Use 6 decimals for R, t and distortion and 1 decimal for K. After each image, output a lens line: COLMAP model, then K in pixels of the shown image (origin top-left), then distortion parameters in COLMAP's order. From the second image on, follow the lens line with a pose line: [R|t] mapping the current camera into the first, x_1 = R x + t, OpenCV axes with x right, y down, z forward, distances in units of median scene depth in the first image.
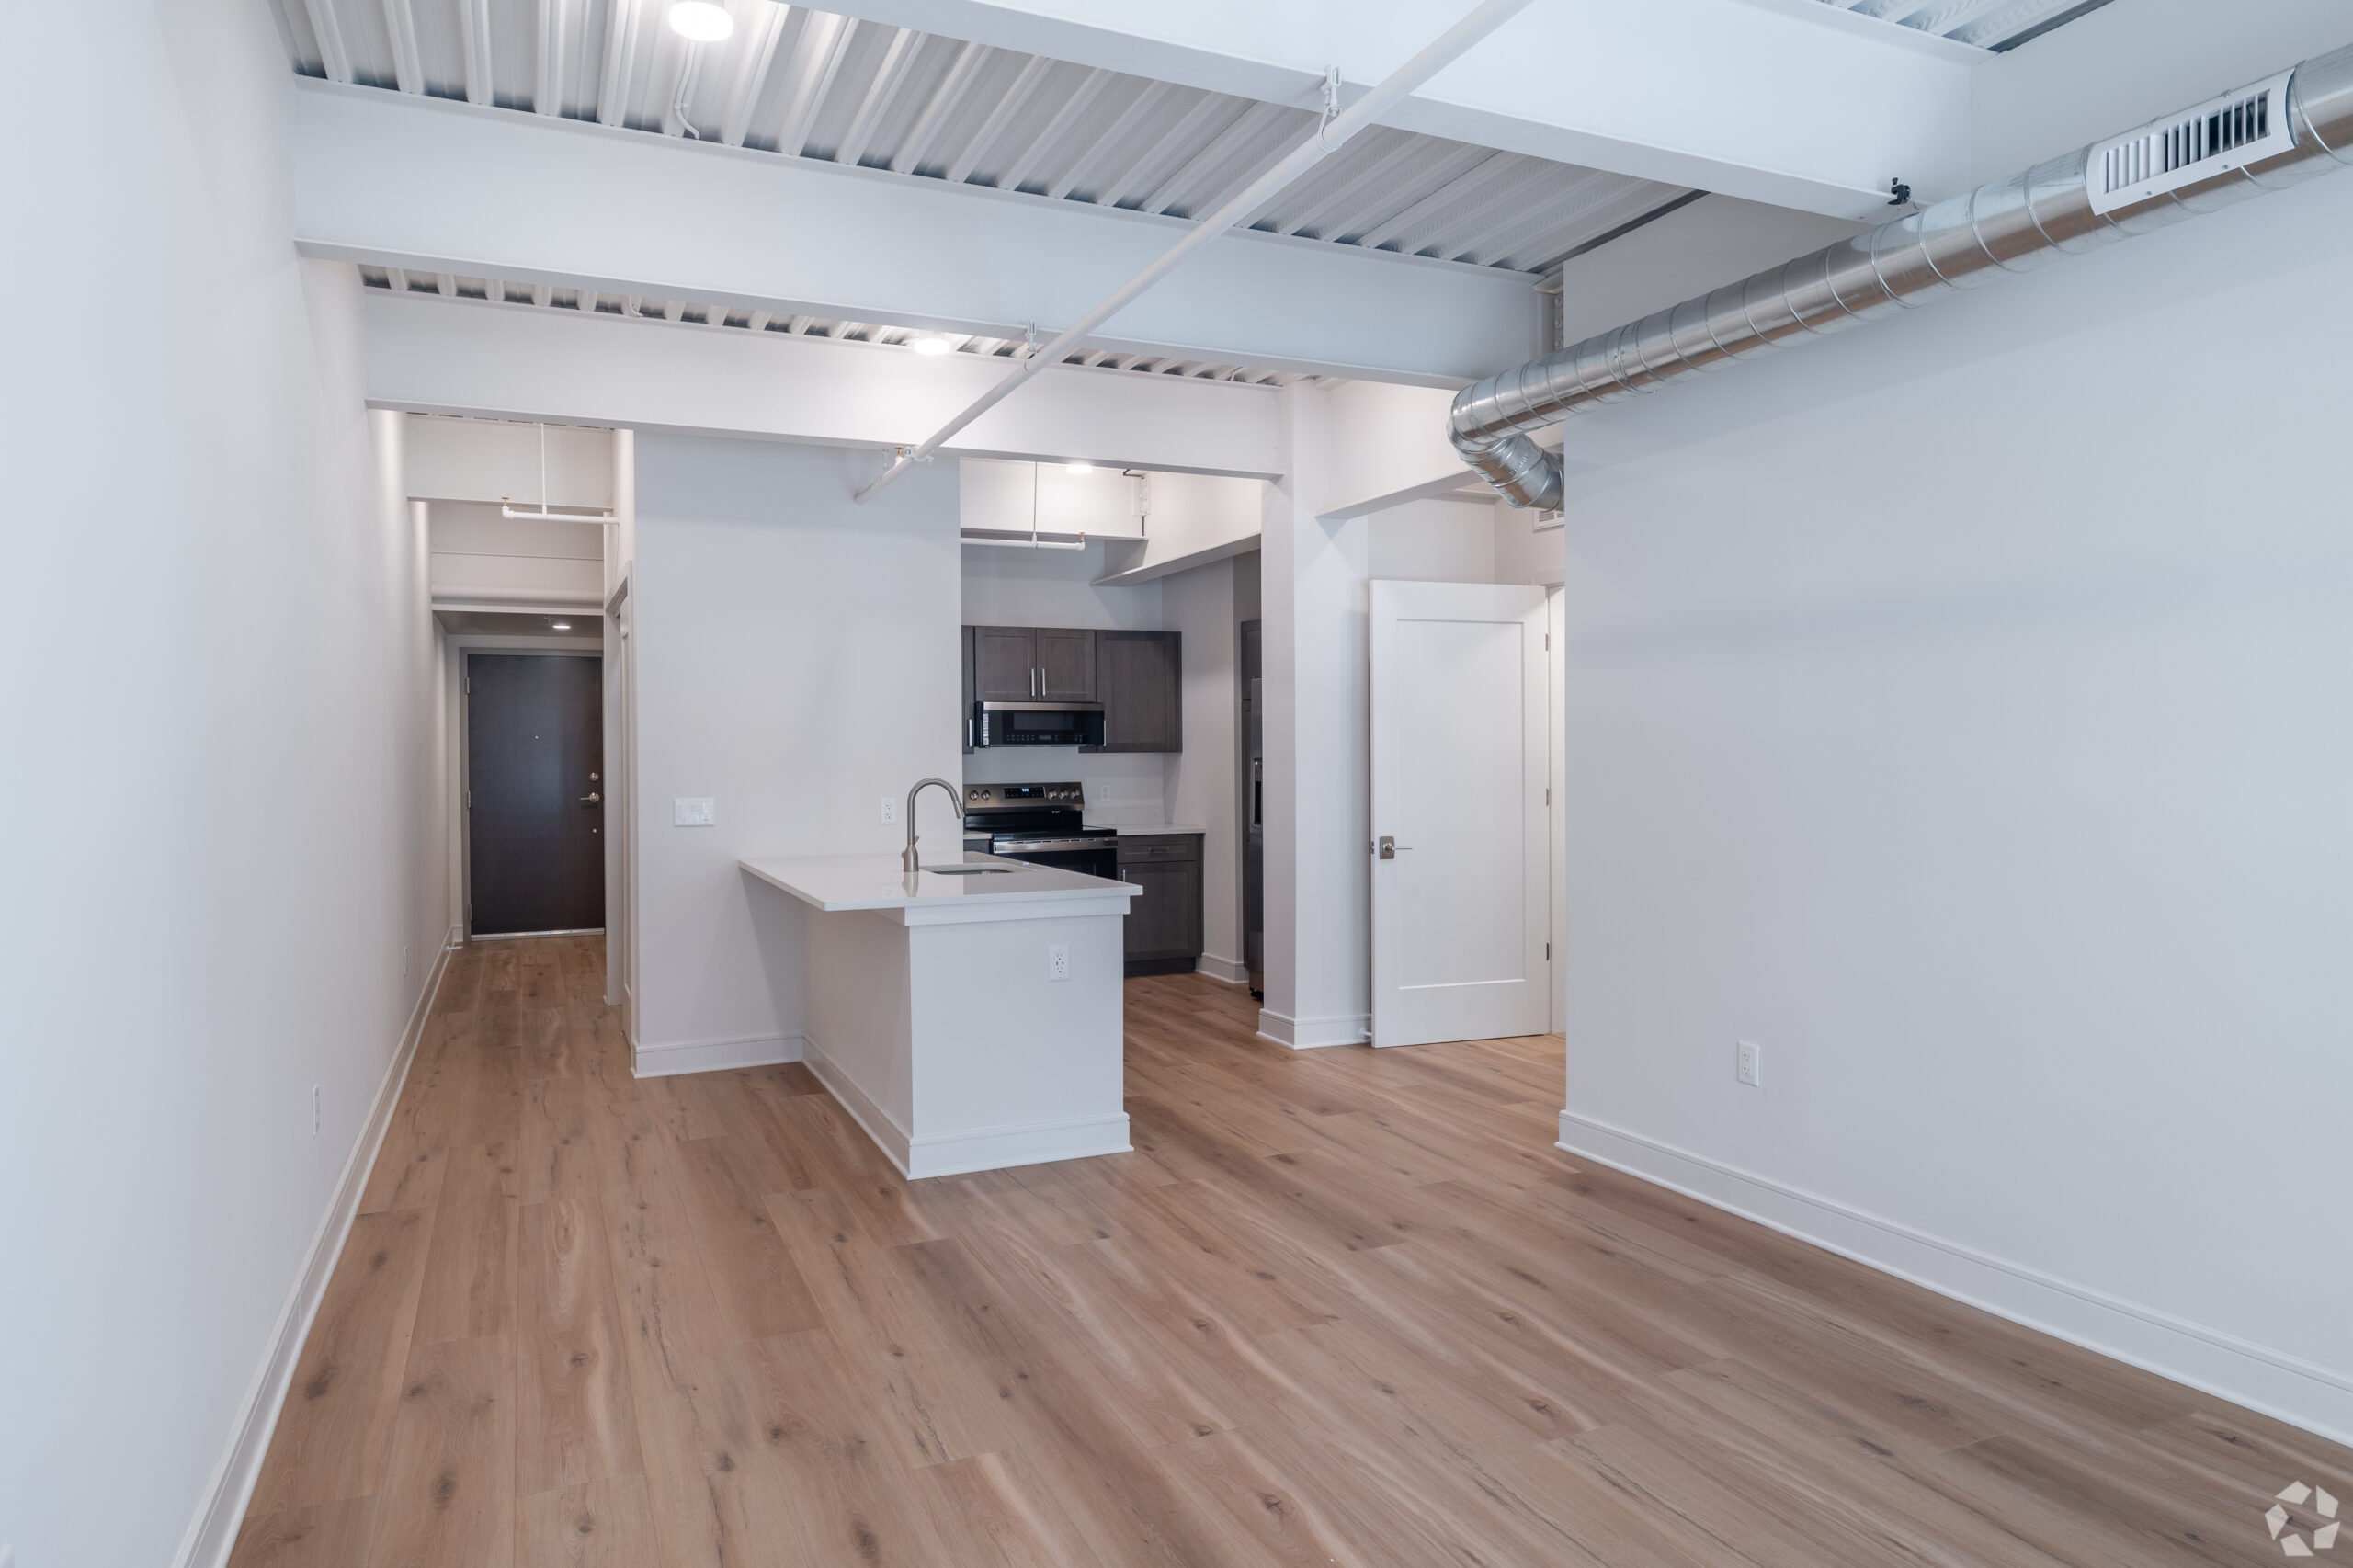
lens RADIAL K [[1455.2, 0, 1172.4], [0, 1455.2, 758.2], [0, 0, 1]] dist [-0.009690, -0.002467]
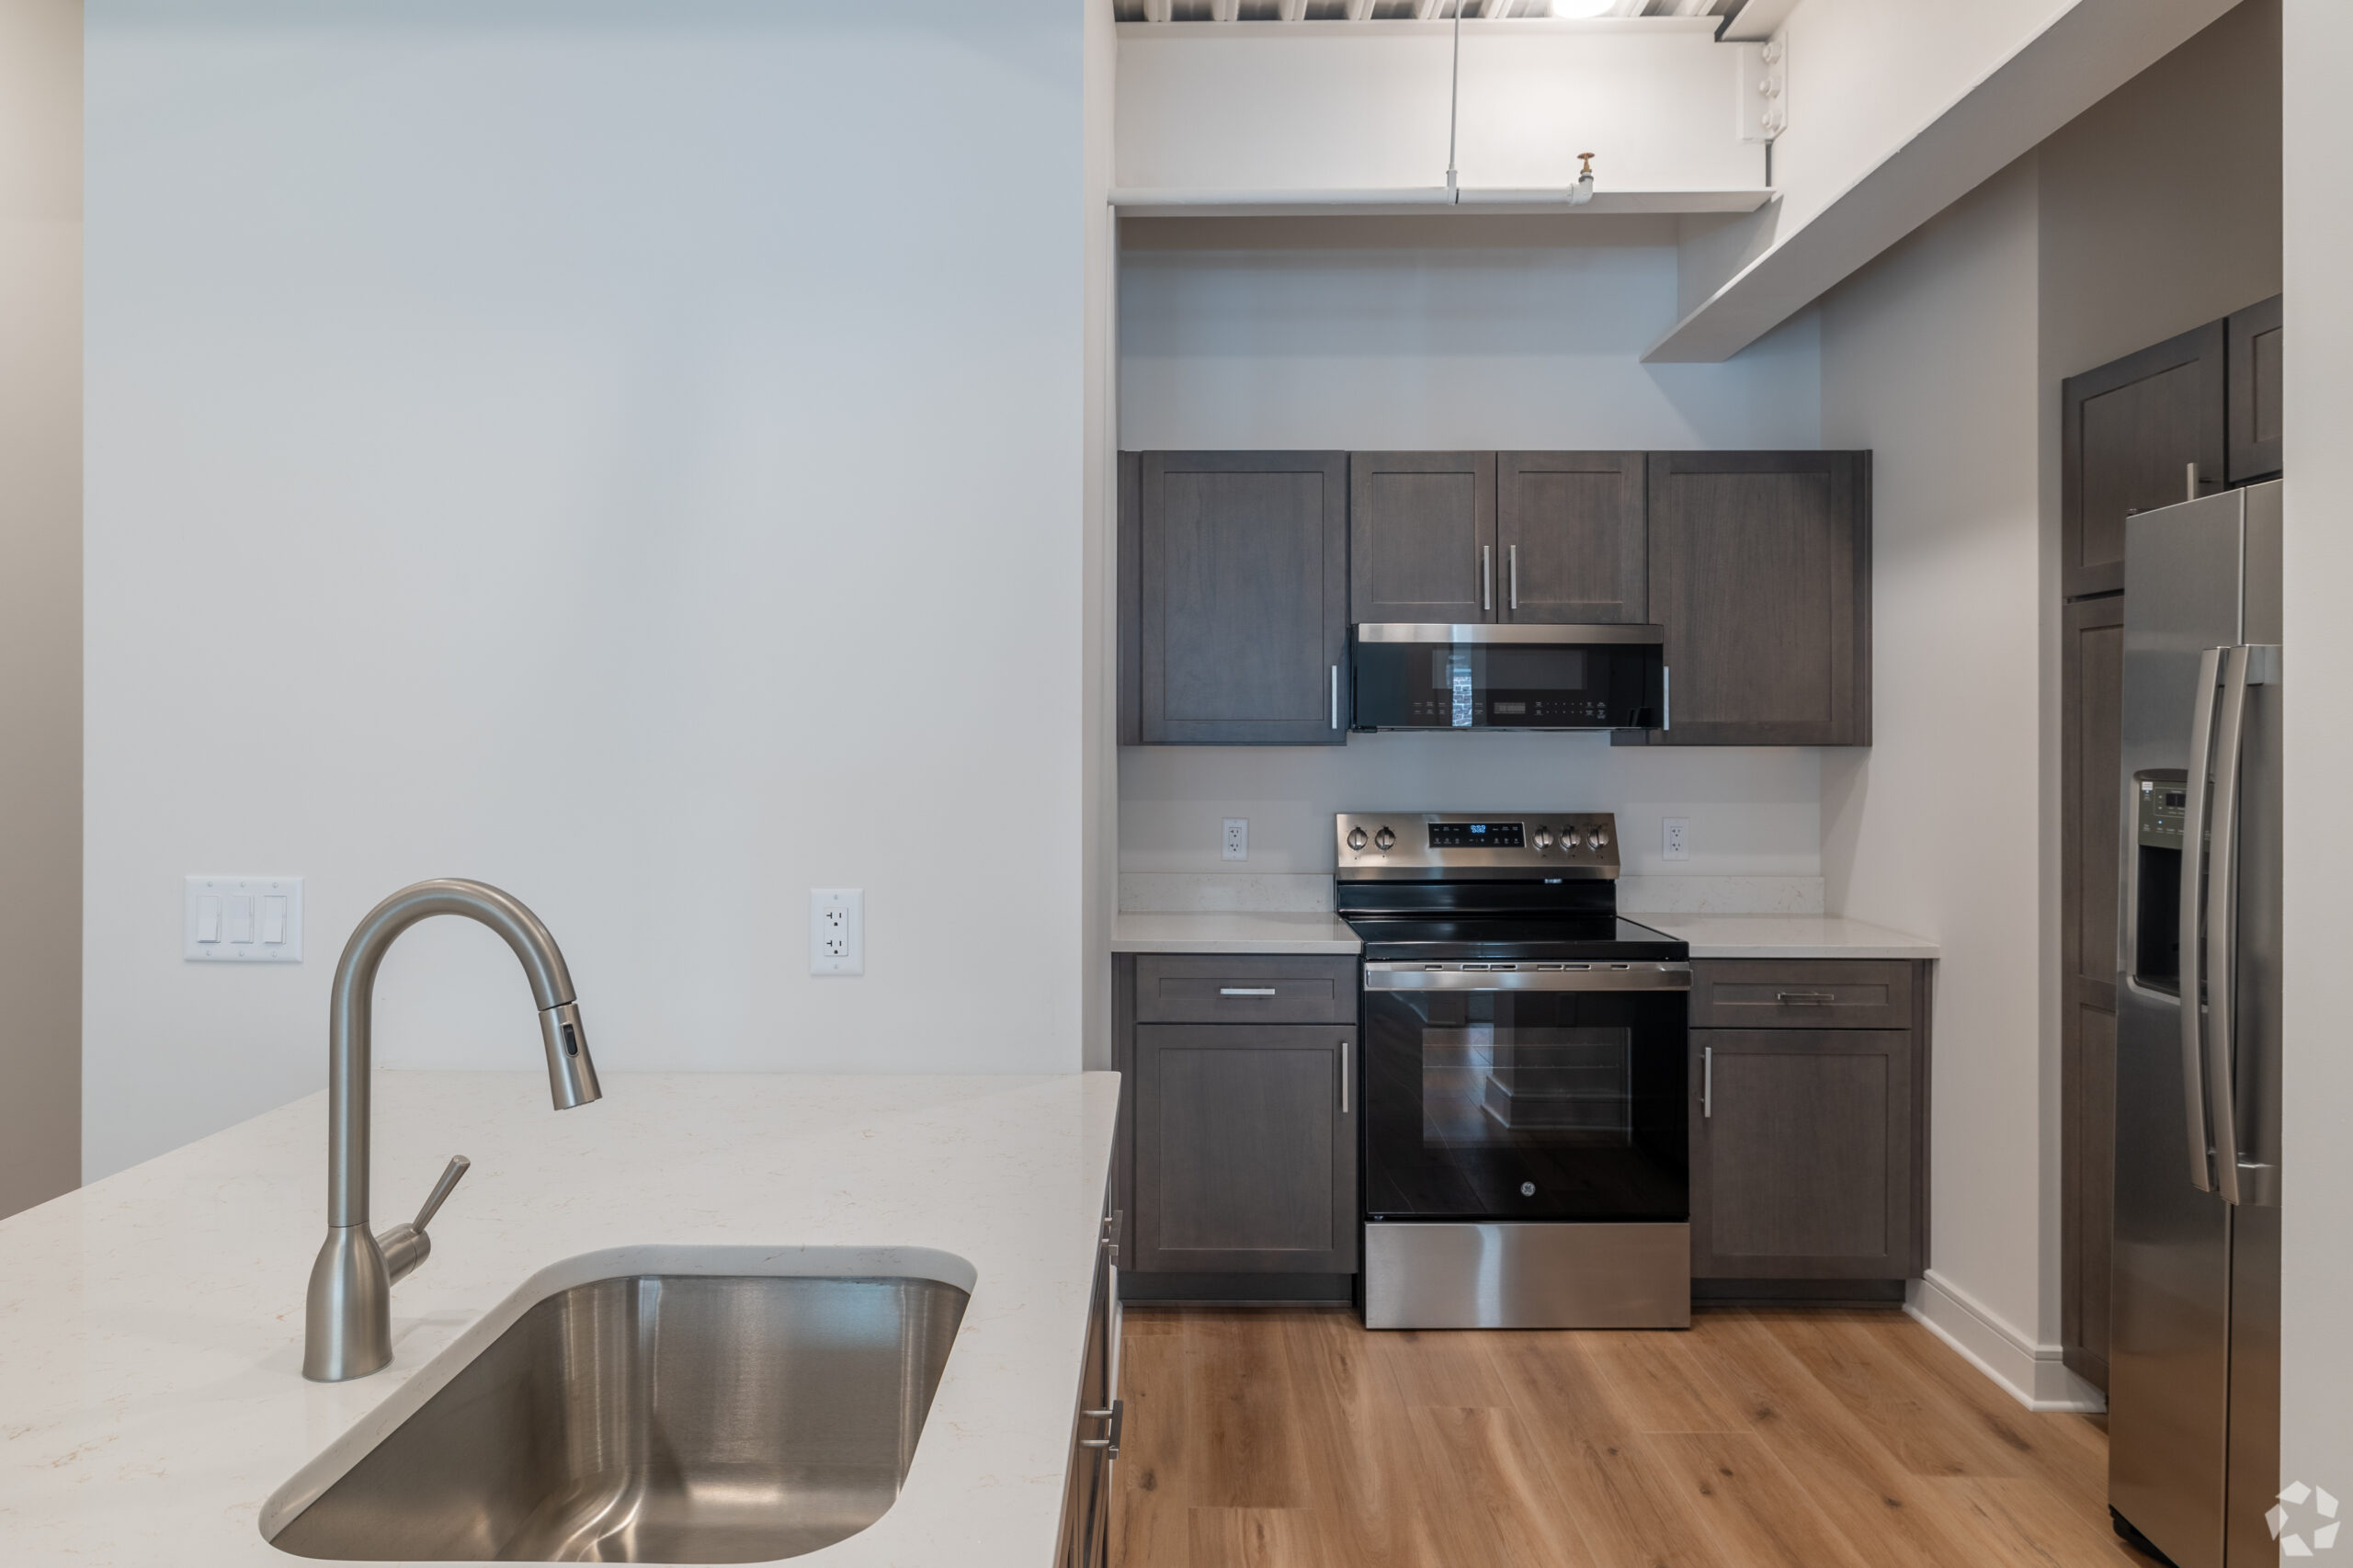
lens RADIAL K [[1455.2, 0, 1172.4], [0, 1455.2, 758.2], [0, 0, 1]] dist [-0.009690, -0.002467]
pose [[0.909549, 0.009020, -0.415499, -0.002506], [-0.006828, 0.999954, 0.006760, -0.002122], [0.415541, -0.003312, 0.909569, 0.565615]]
